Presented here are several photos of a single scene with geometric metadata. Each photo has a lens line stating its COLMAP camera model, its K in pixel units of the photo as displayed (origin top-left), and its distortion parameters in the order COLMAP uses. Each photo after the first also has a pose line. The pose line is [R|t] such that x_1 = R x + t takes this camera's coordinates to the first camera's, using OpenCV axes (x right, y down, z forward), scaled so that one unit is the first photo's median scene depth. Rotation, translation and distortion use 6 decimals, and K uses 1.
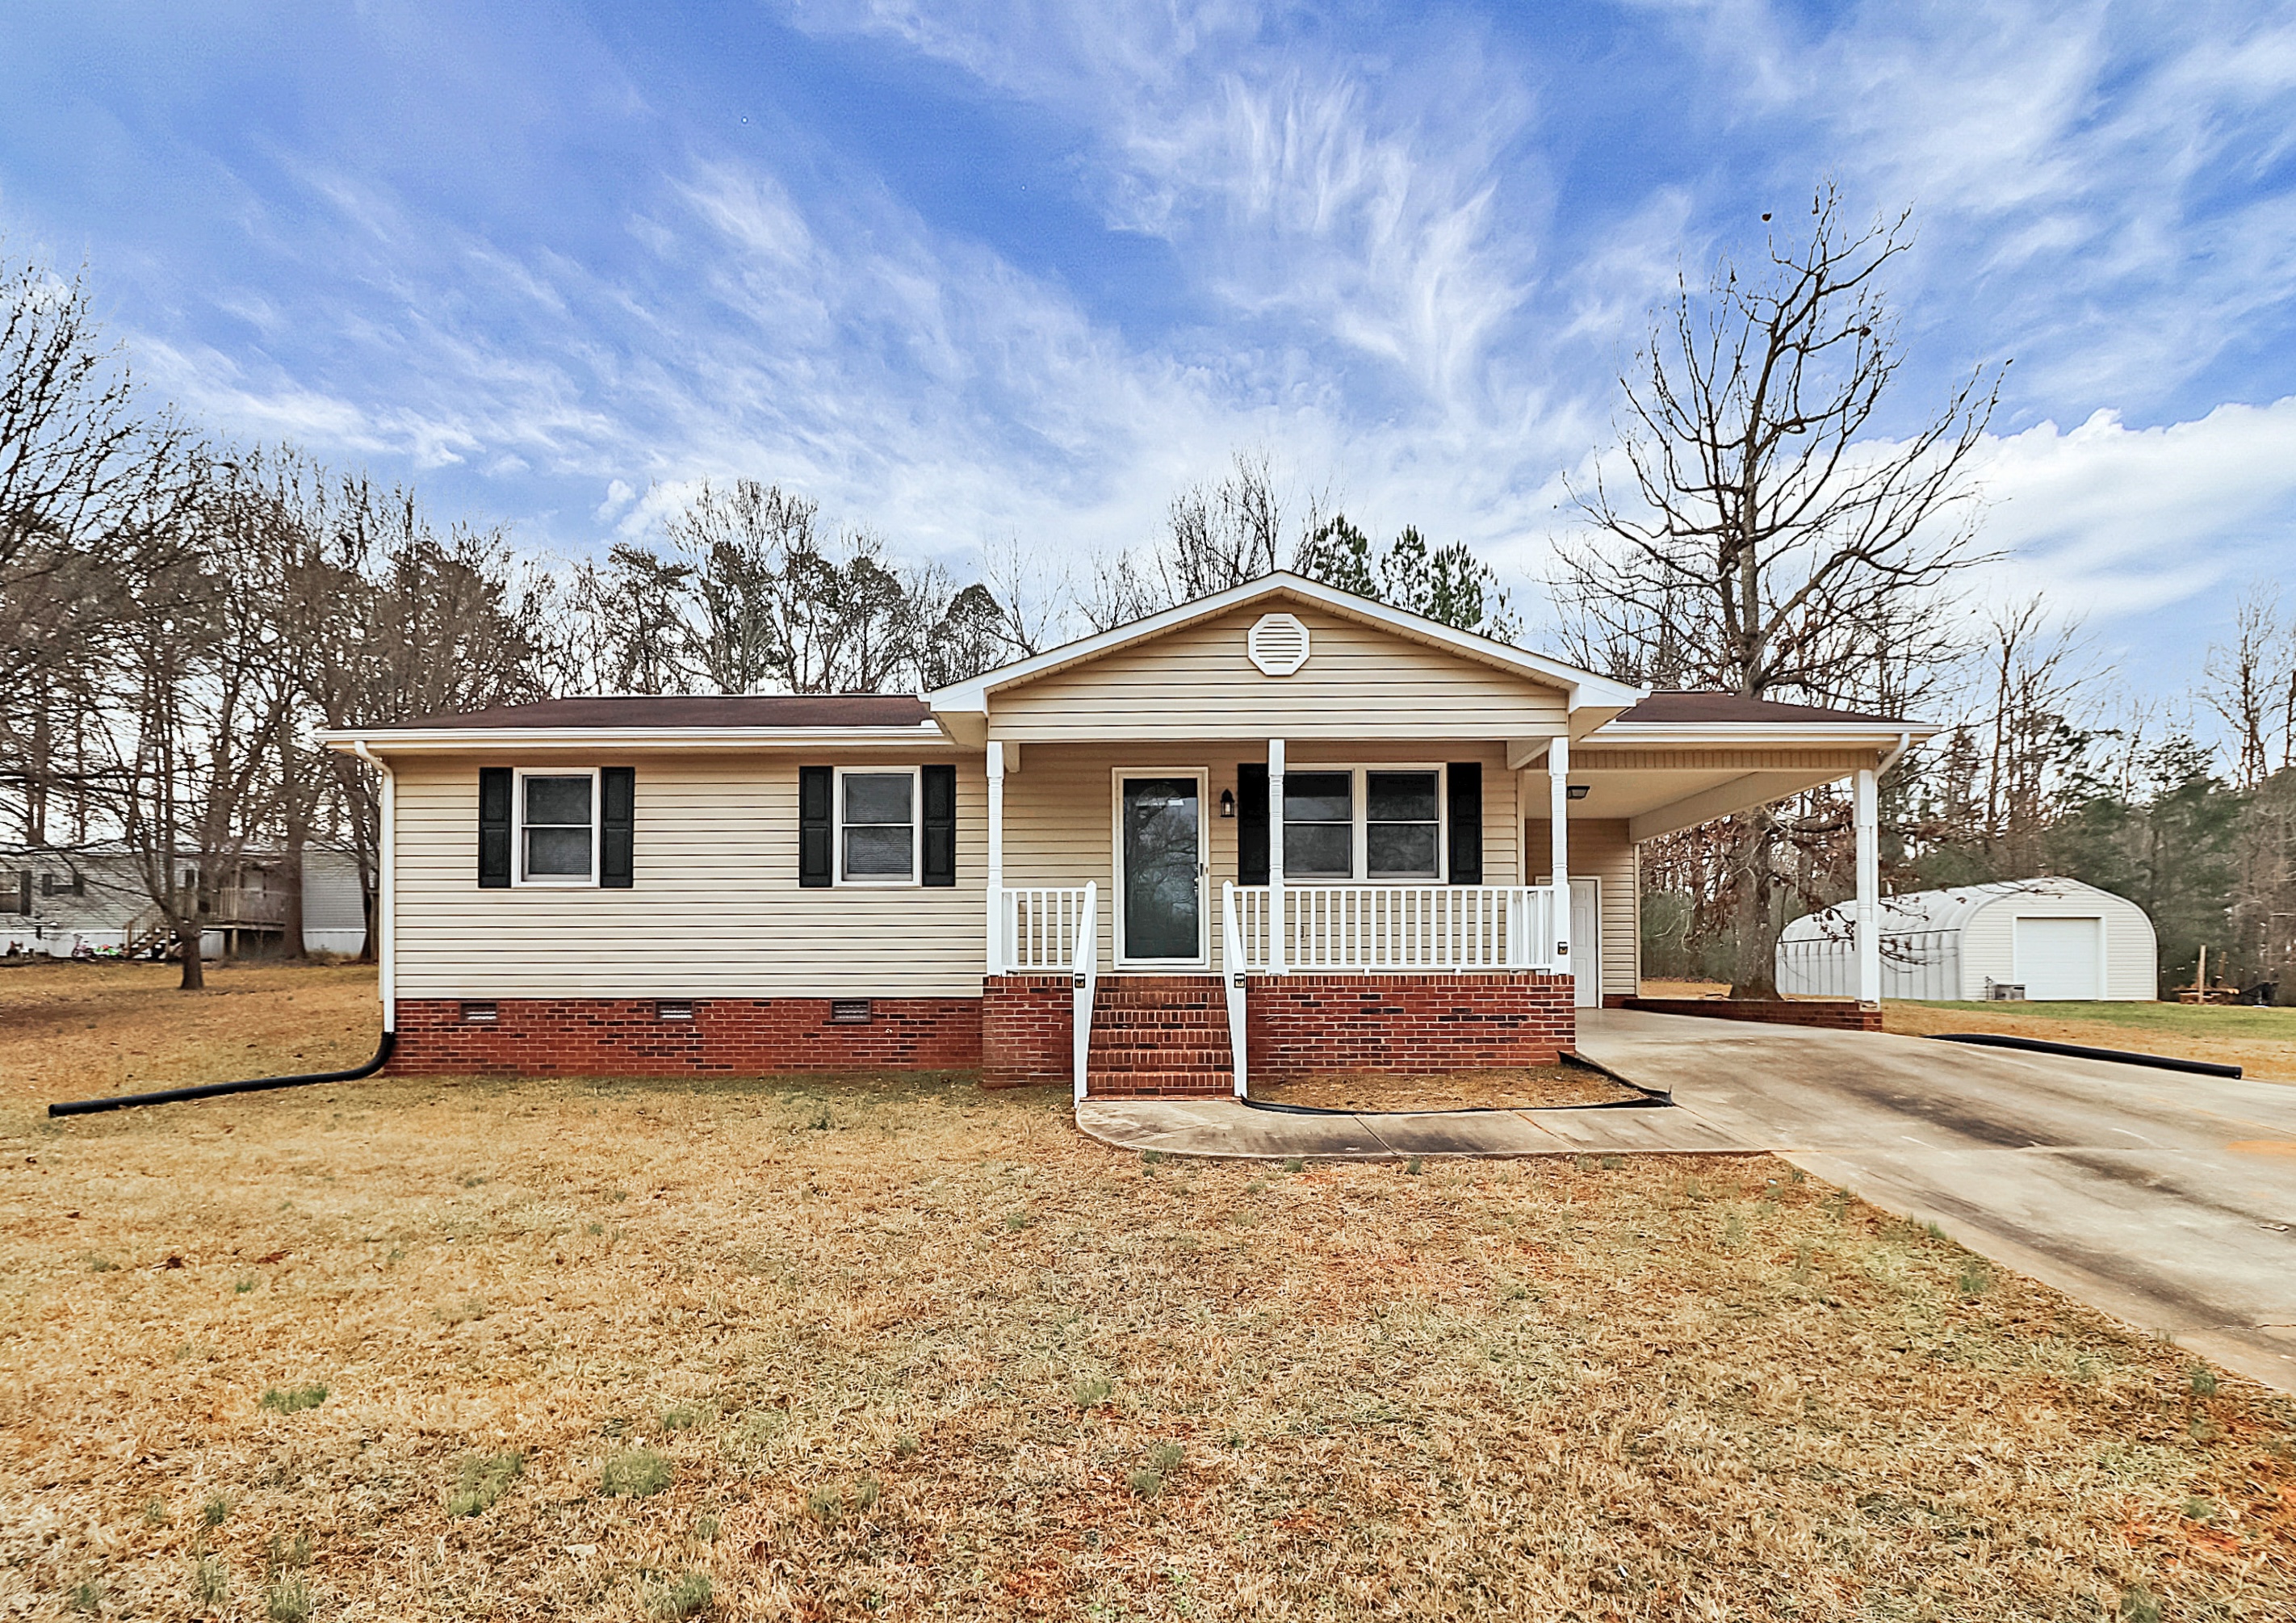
lens RADIAL K [[1099.9, 0, 1158.6], [0, 1099.9, 979.3], [0, 0, 1]] dist [-0.001467, -0.000058]
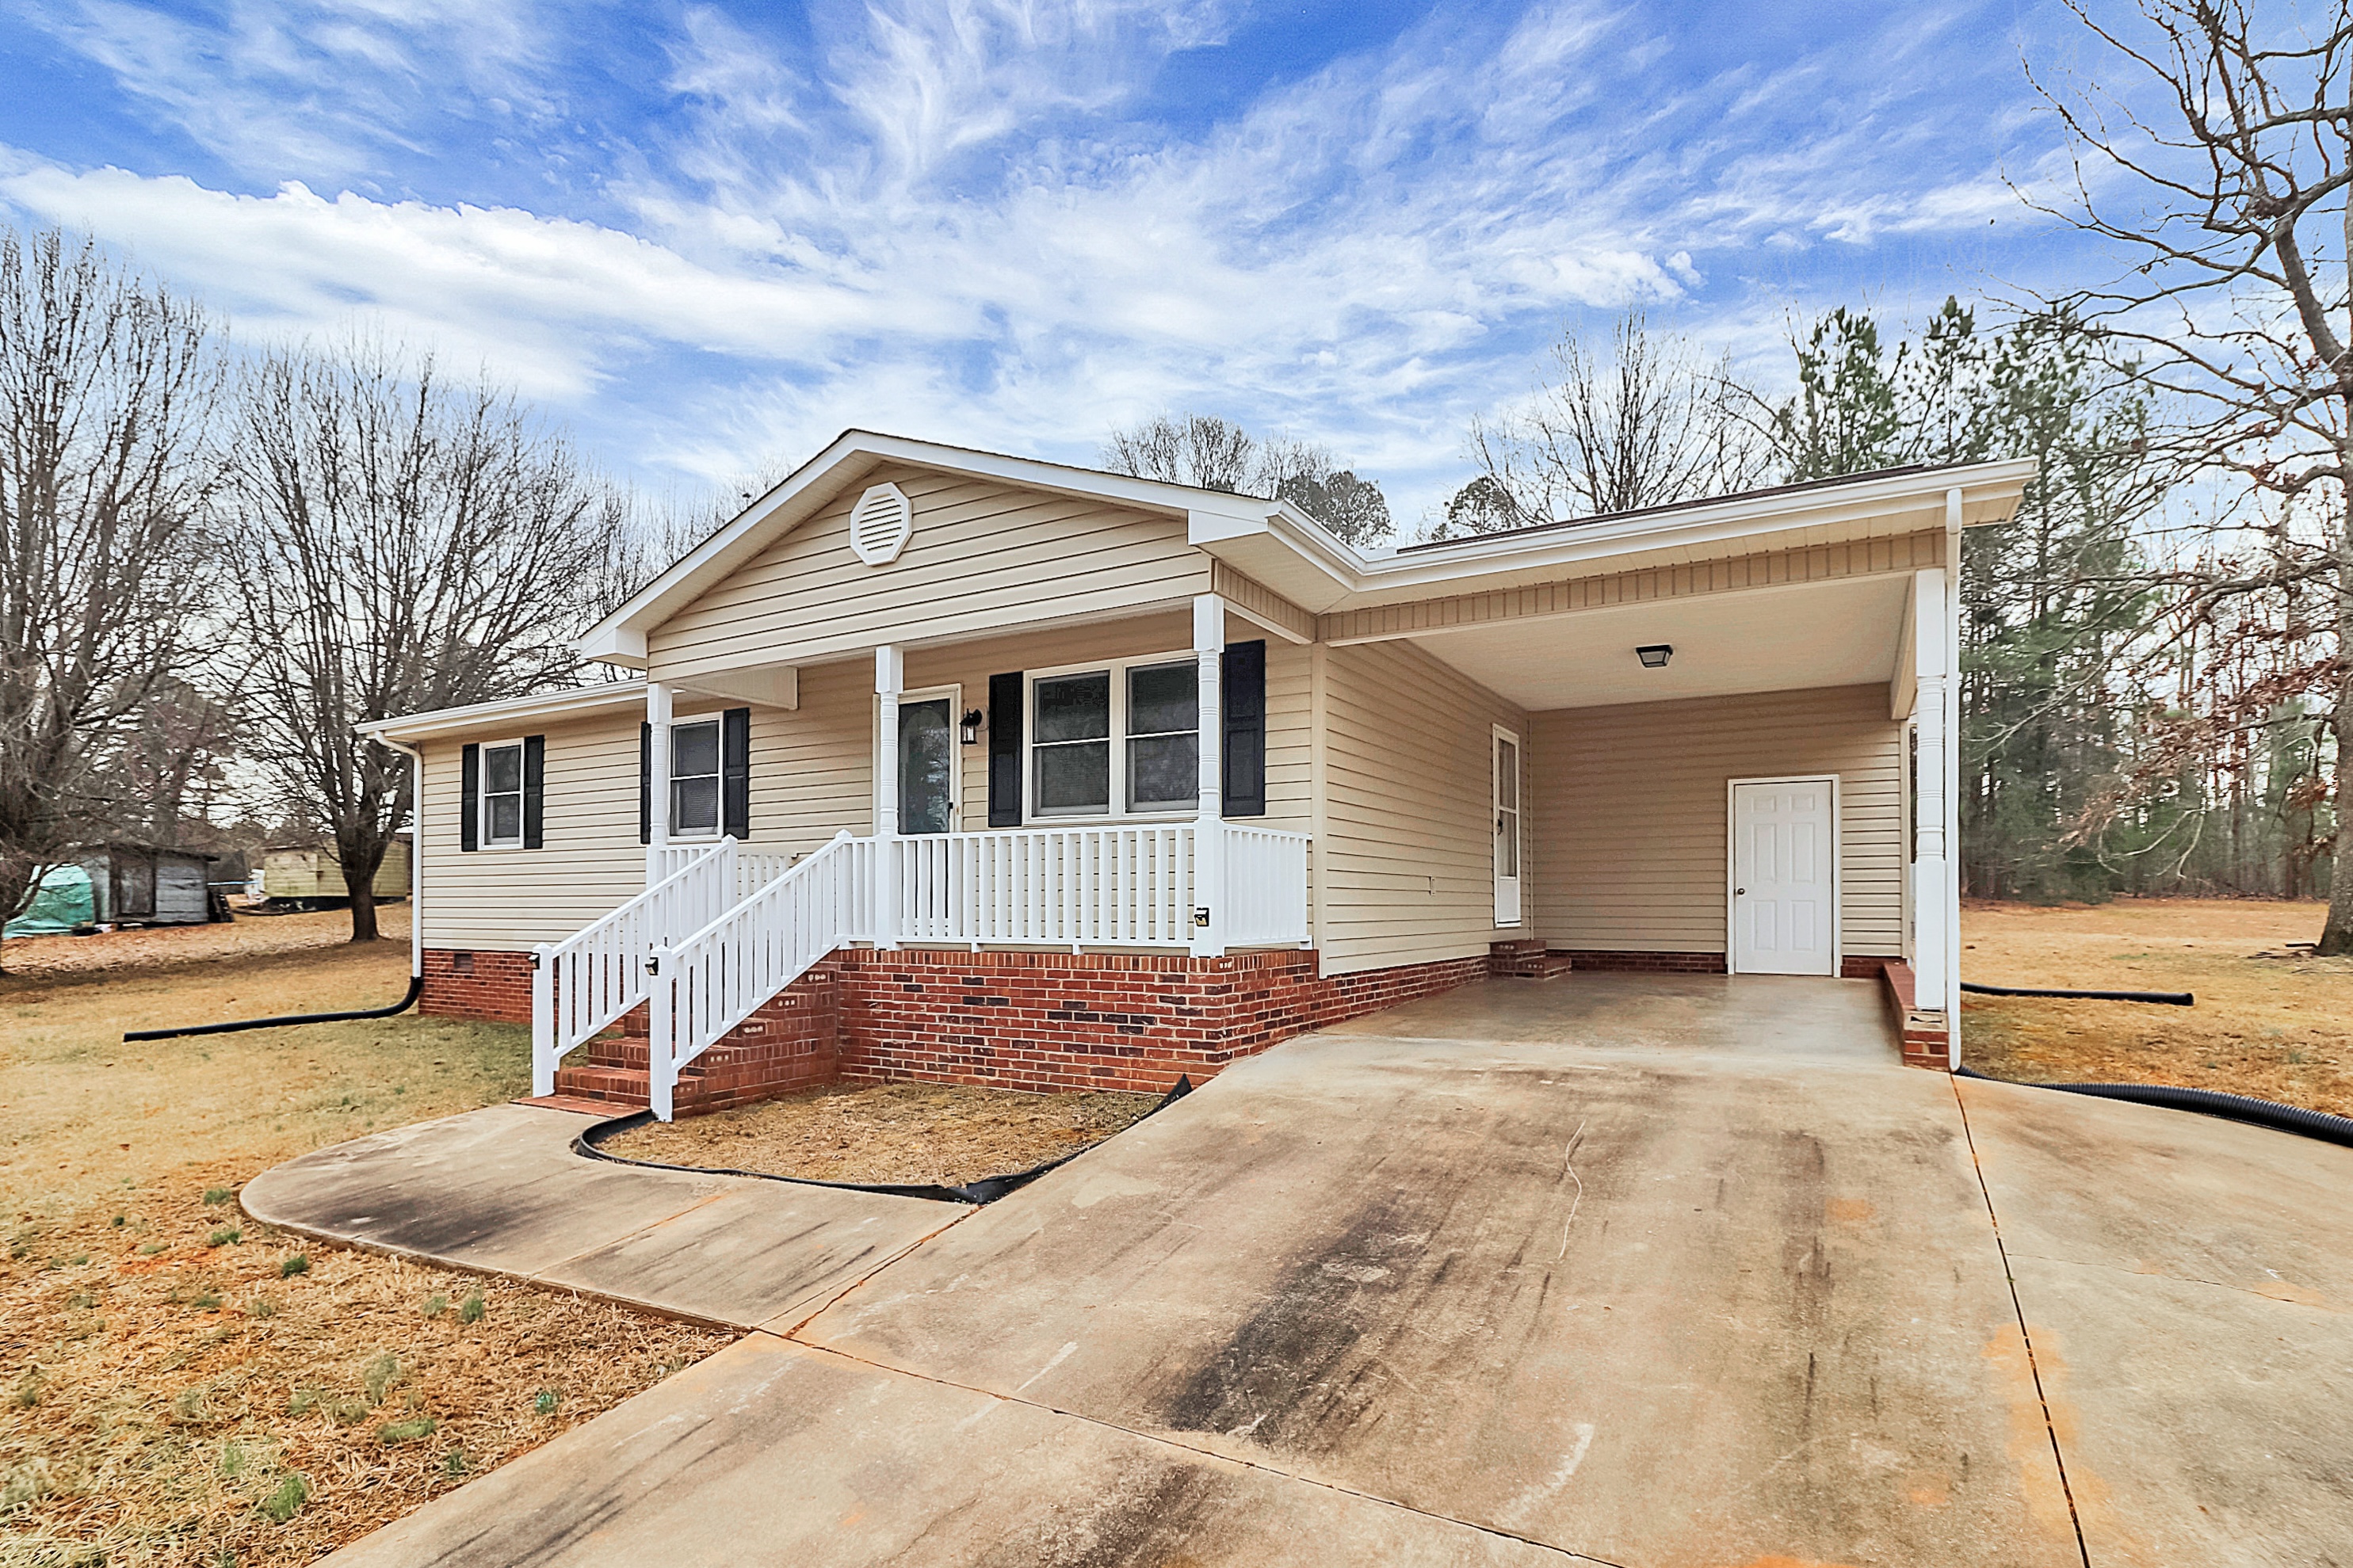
lens RADIAL K [[1114.9, 0, 1206.2], [0, 1114.9, 892.7], [0, 0, 1]] dist [0.001794, -0.000096]
pose [[0.877031, -0.003673, -0.480420, 0.601163], [0.001650, 0.999988, -0.004633, -0.034461], [0.480431, 0.003271, 0.877026, 0.364697]]
